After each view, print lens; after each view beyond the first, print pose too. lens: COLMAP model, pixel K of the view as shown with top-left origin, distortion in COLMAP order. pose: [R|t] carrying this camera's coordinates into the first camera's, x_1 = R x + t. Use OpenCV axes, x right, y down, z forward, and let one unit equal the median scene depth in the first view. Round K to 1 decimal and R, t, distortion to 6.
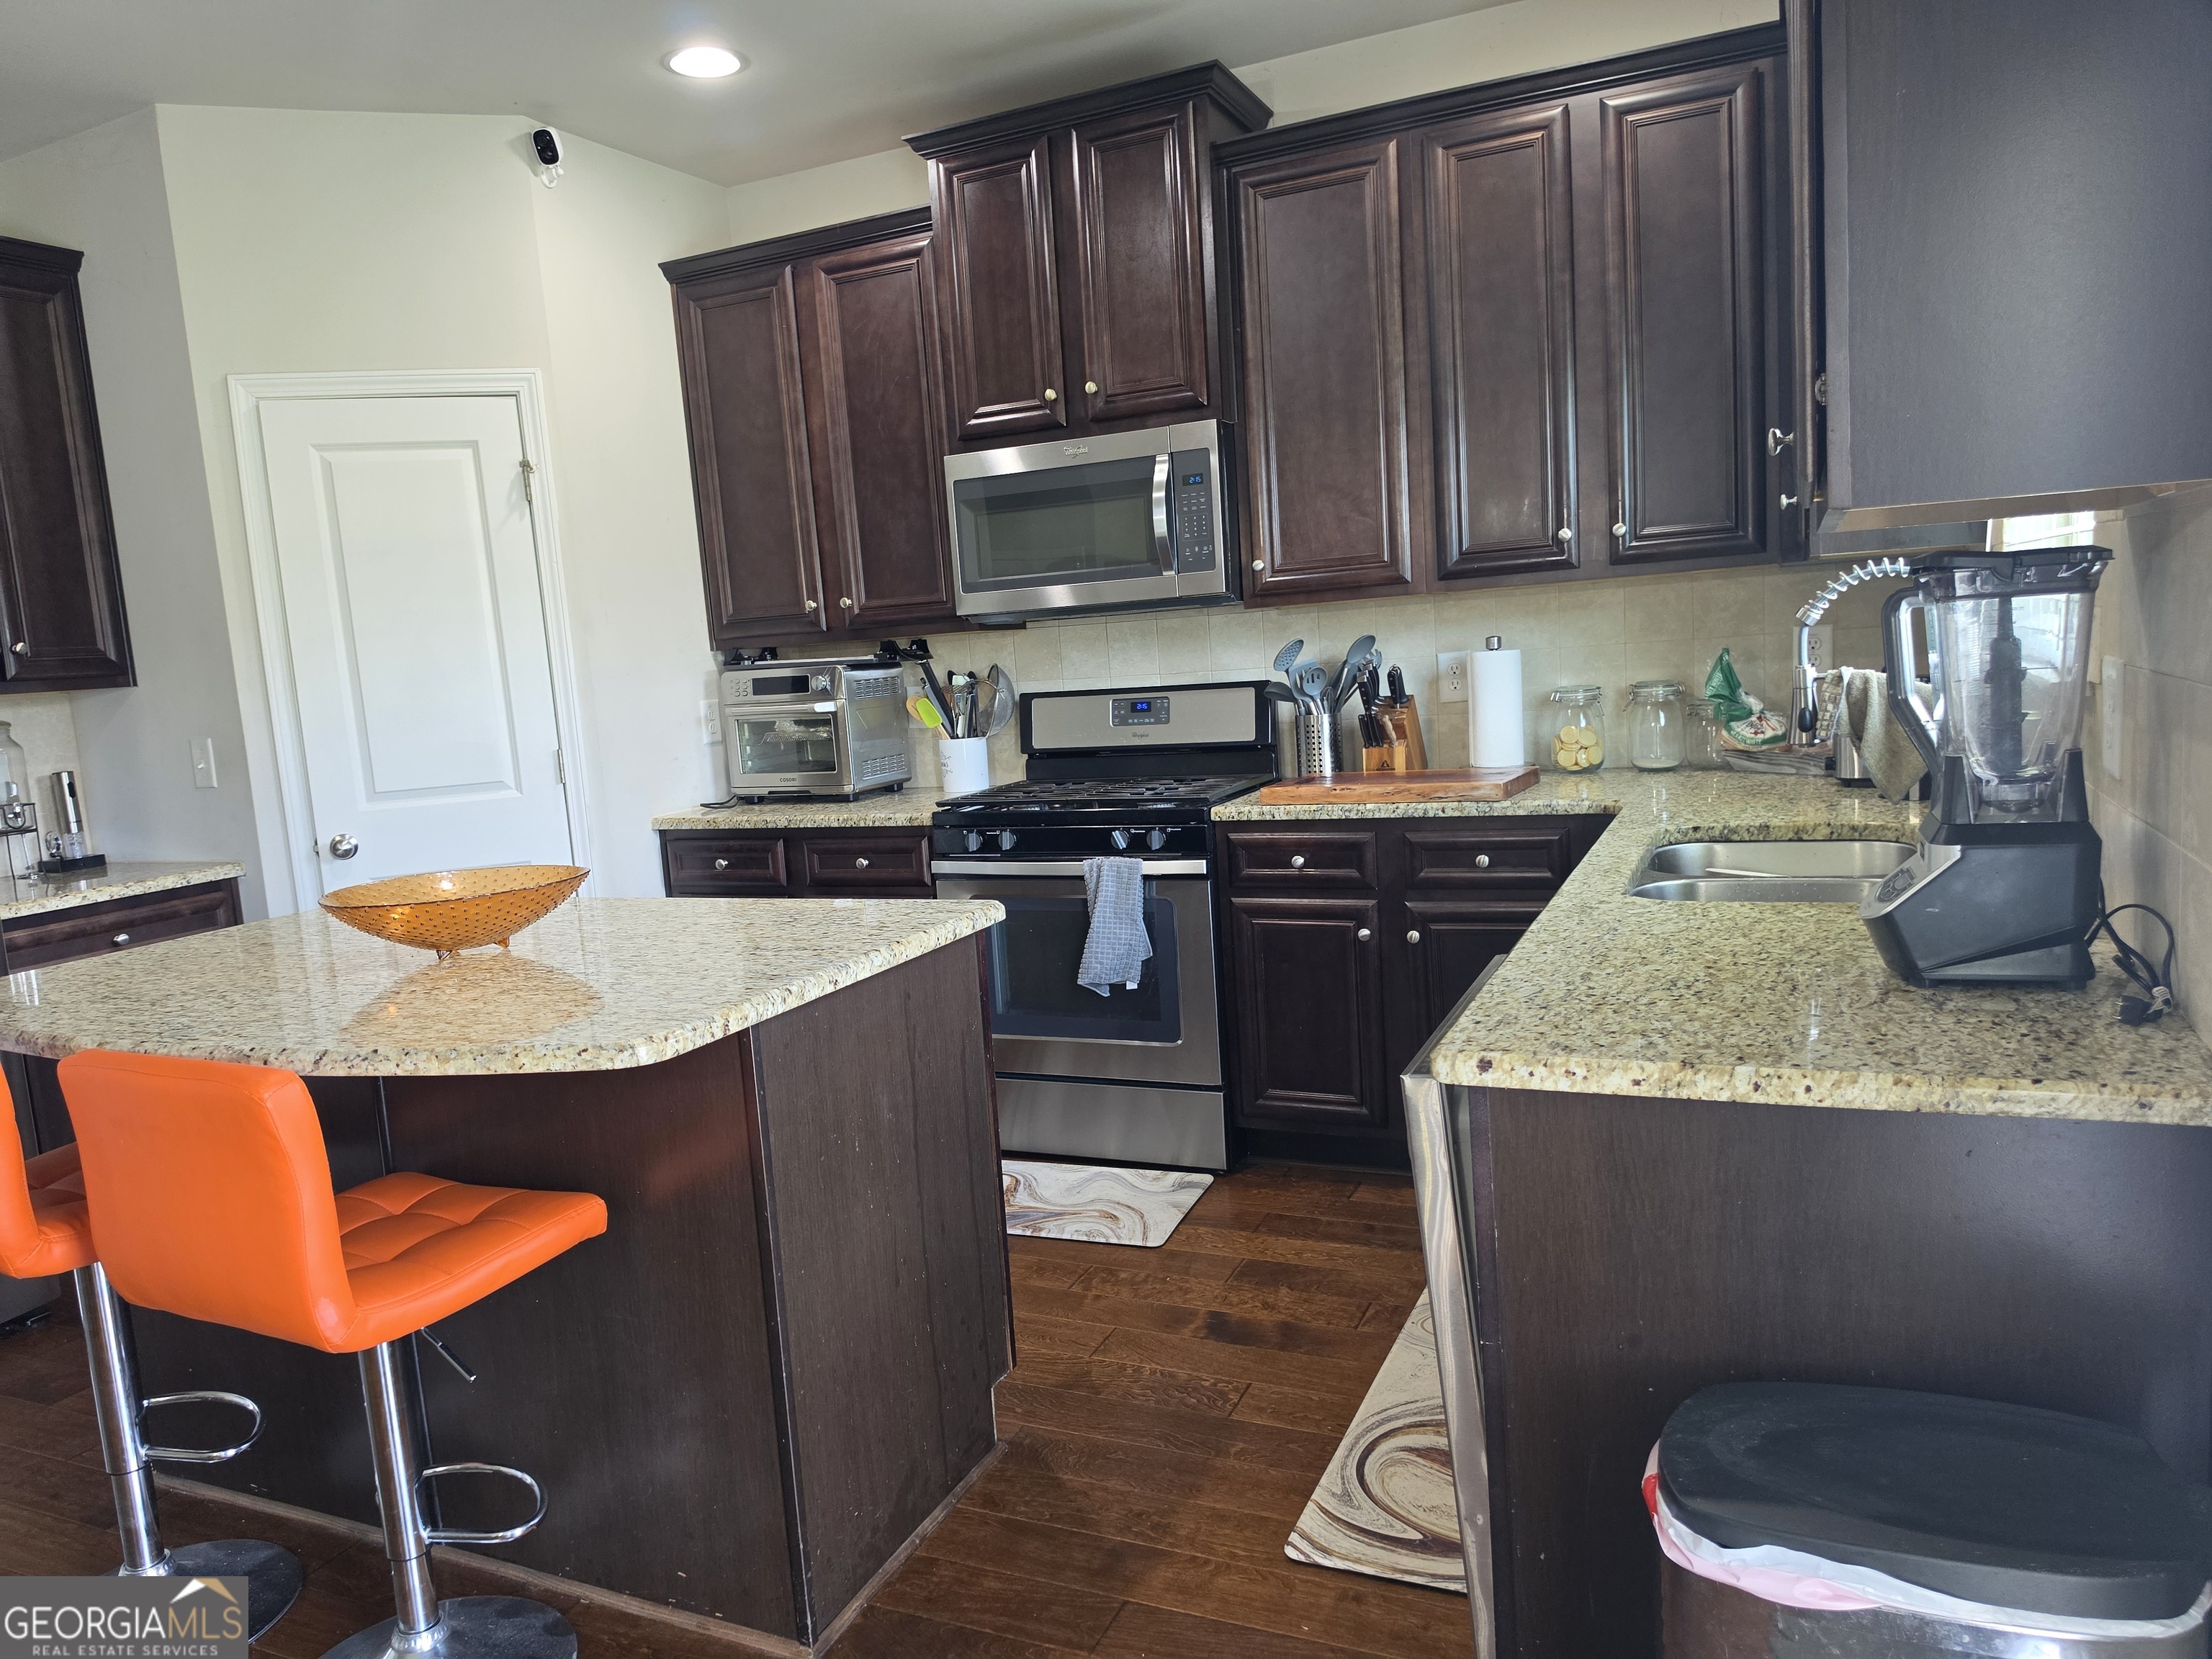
lens RADIAL K [[1545.1, 0, 1094.7], [0, 1545.1, 825.8], [0, 0, 1]] dist [0.035213, -0.054556]
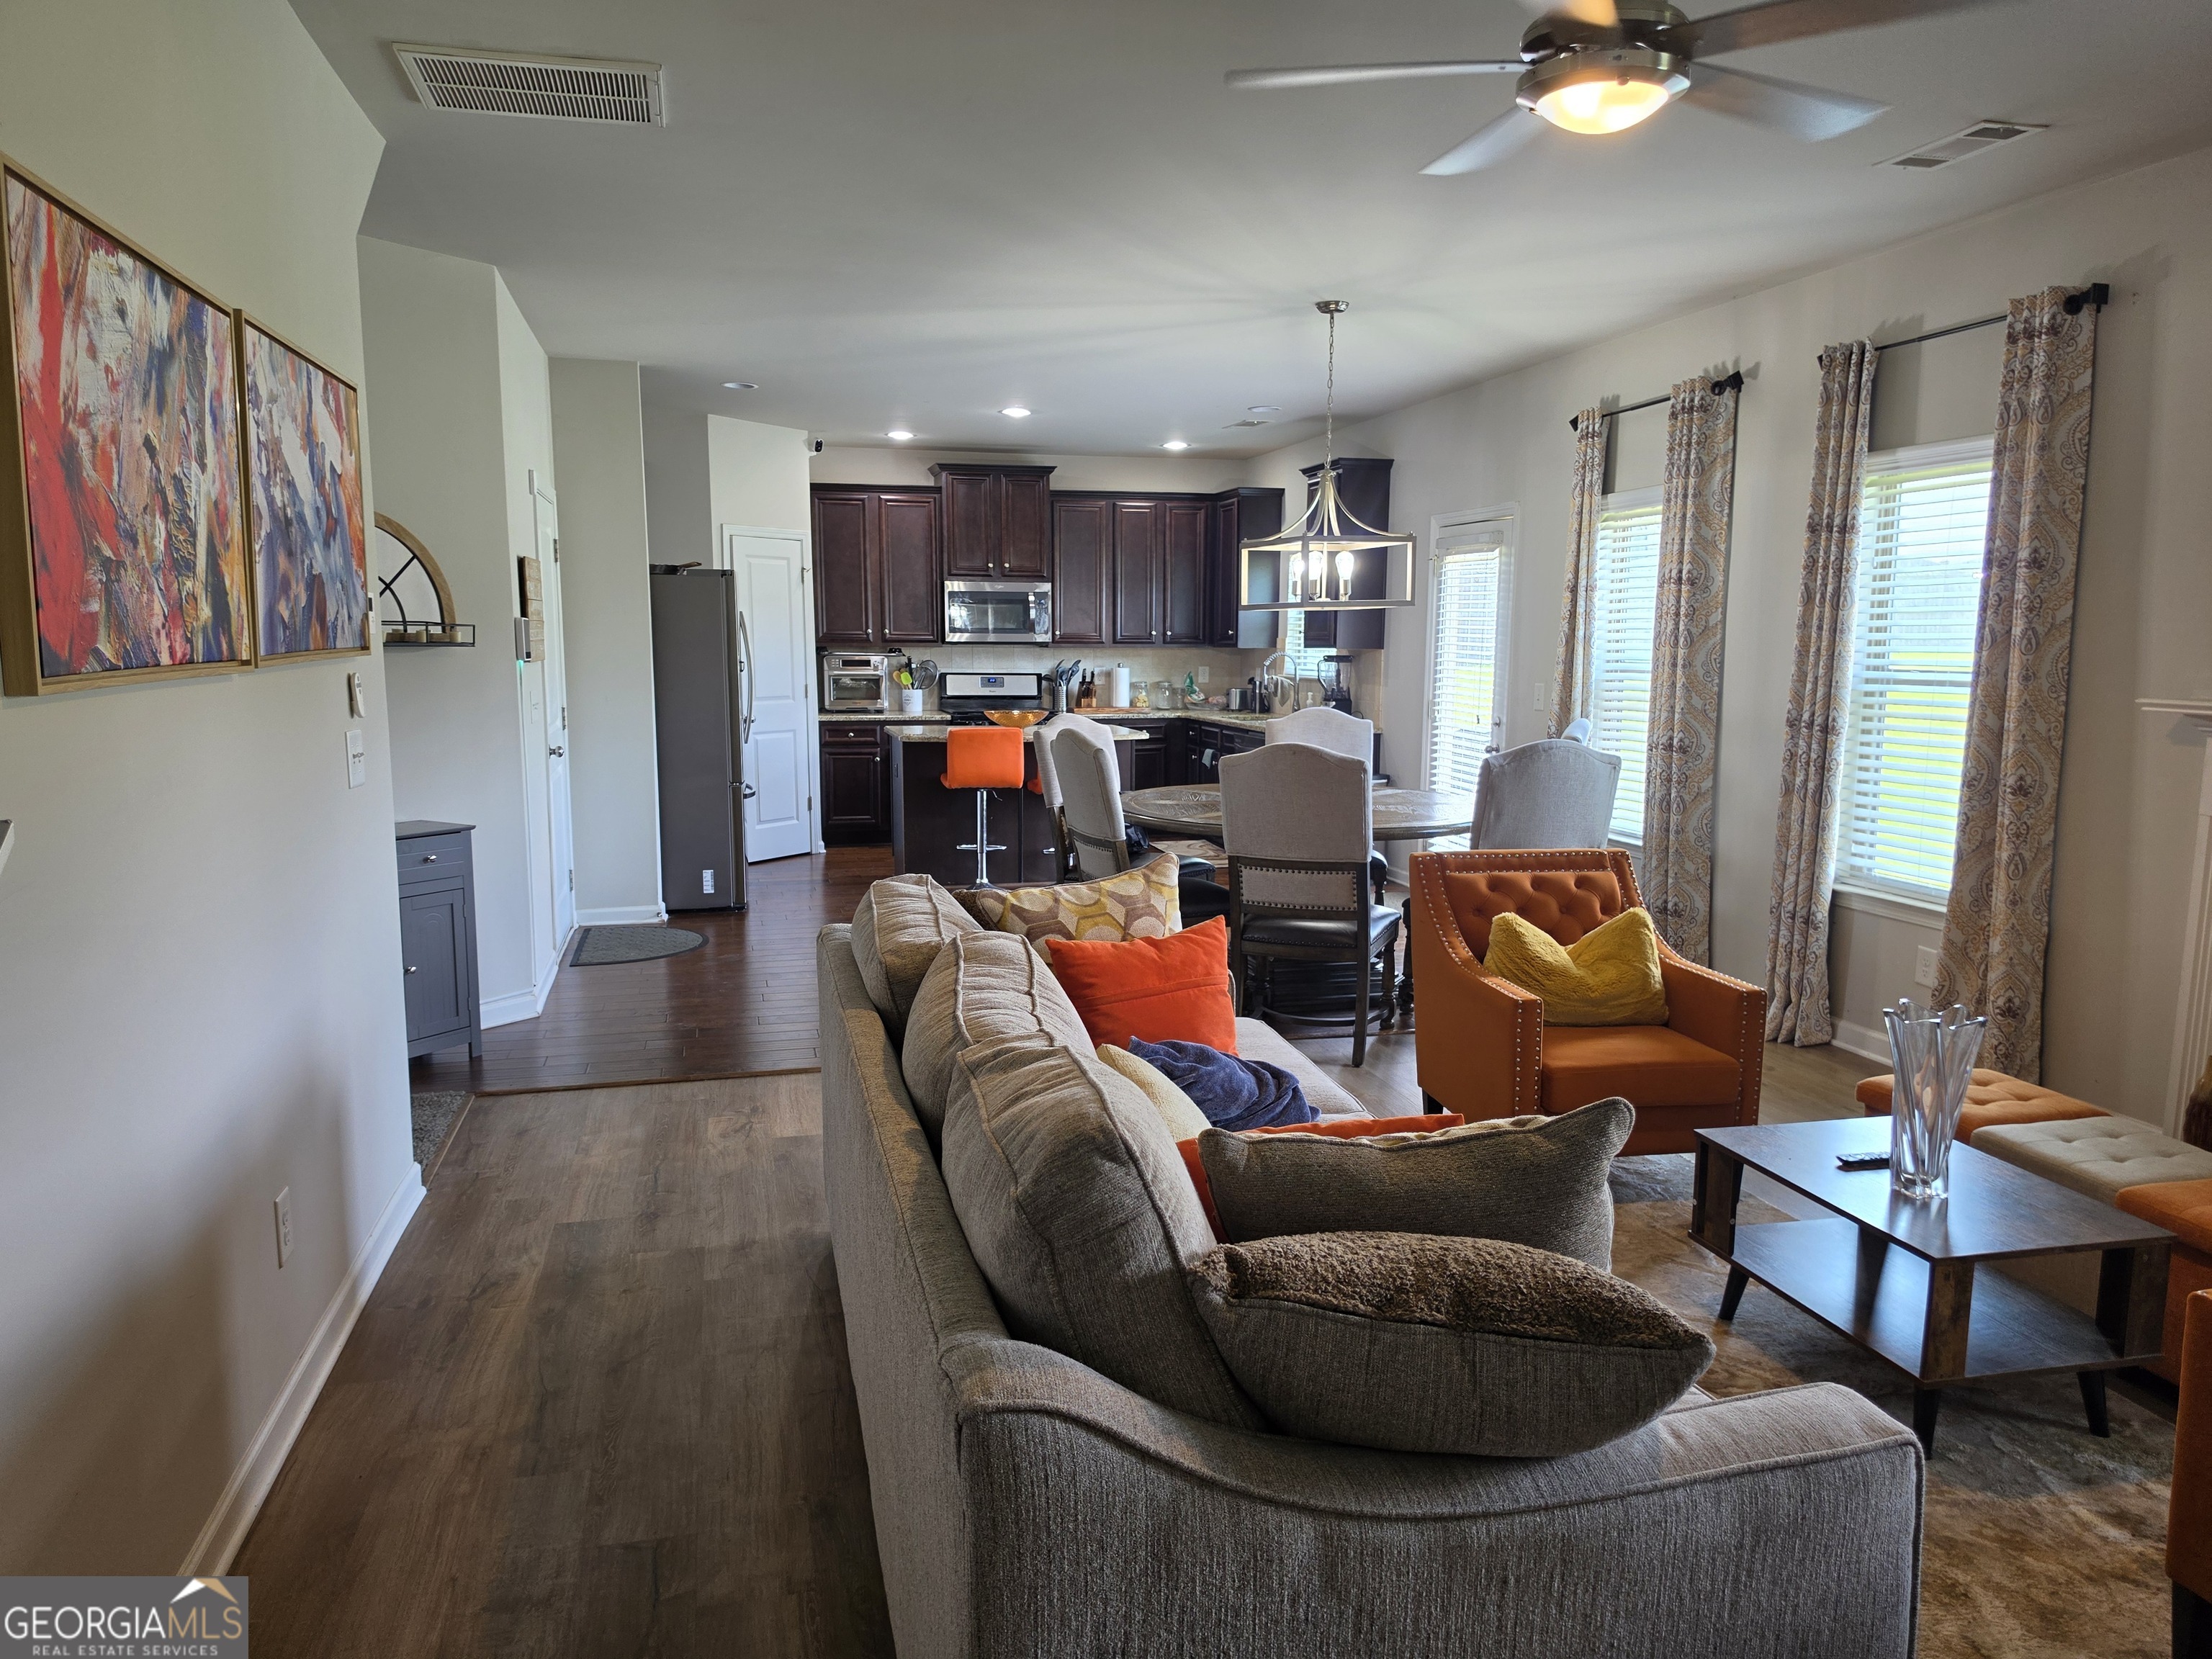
lens RADIAL K [[1545.1, 0, 1114.1], [0, 1545.1, 869.6], [0, 0, 1]] dist [0.035213, -0.054556]
pose [[0.768497, -0.024859, 0.639370, -1.512837], [0.005448, 0.999463, 0.032311, 0.164029], [-0.639830, -0.021348, 0.768220, -1.182231]]
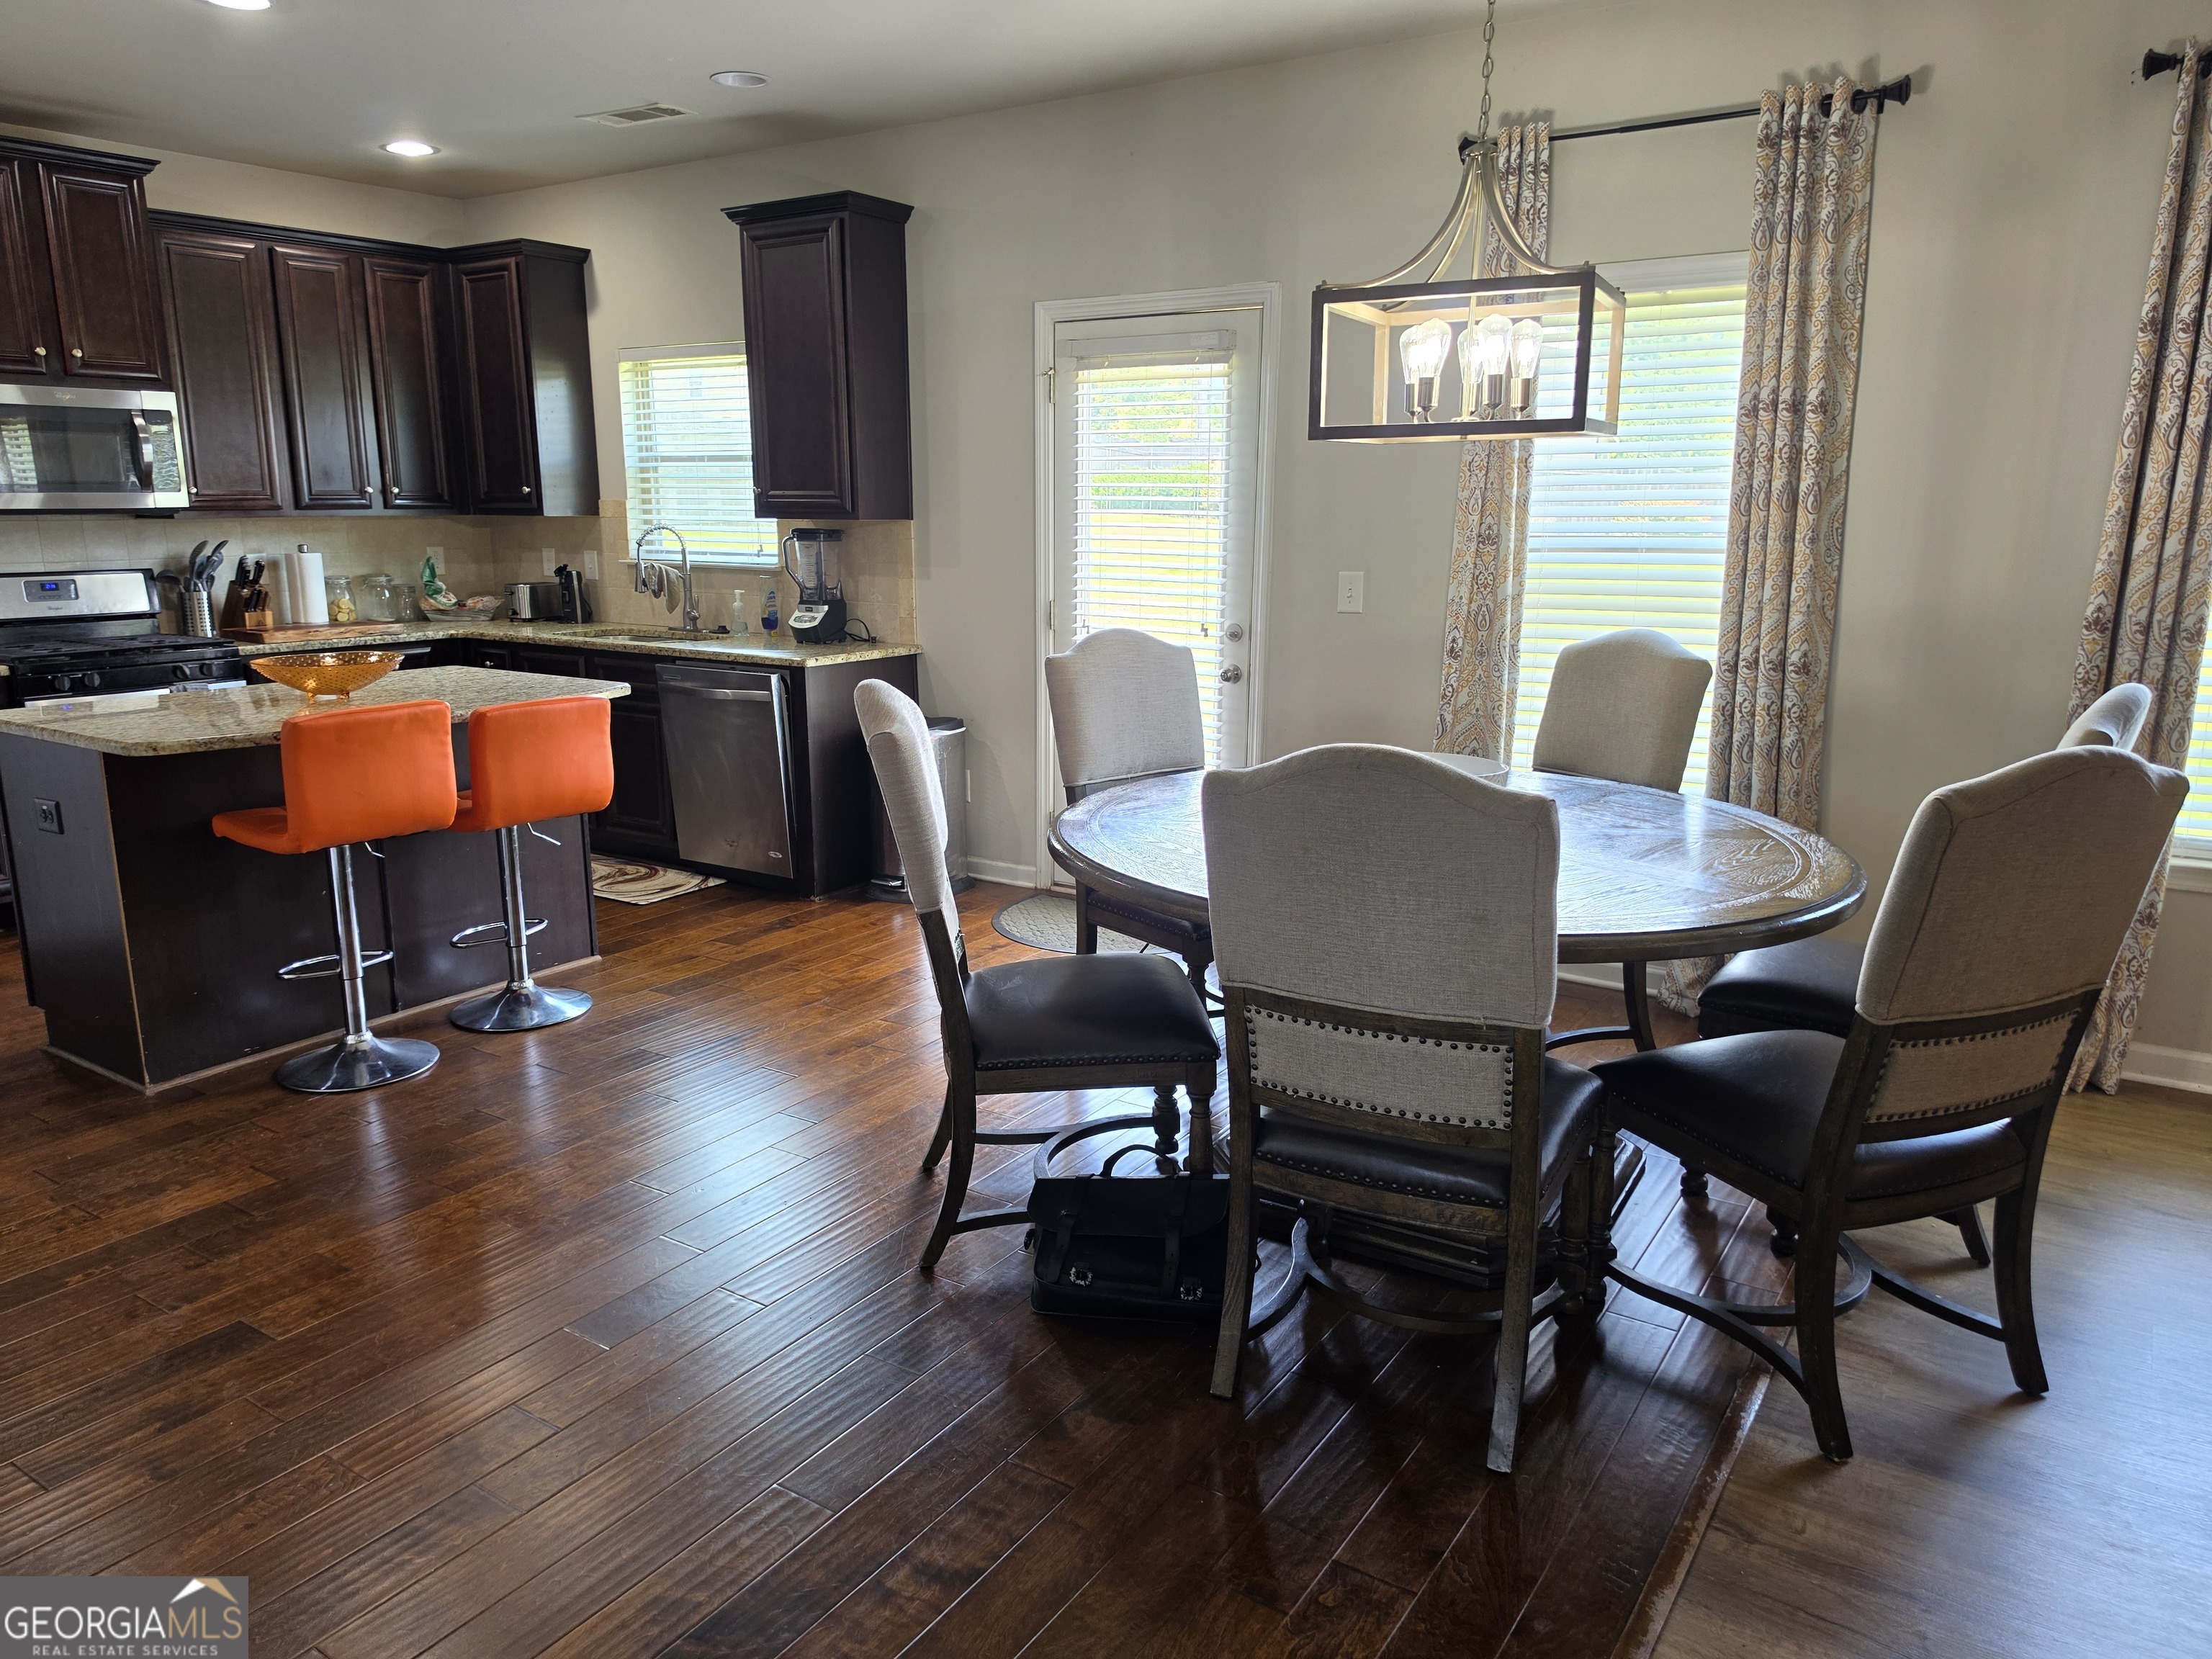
lens RADIAL K [[1545.1, 0, 1109.0], [0, 1545.1, 851.2], [0, 0, 1]] dist [0.035213, -0.054556]
pose [[0.139158, -0.154533, 0.978138, -1.192359], [0.082863, 0.986102, 0.144002, 0.033085], [-0.986797, 0.061012, 0.150029, -0.095768]]
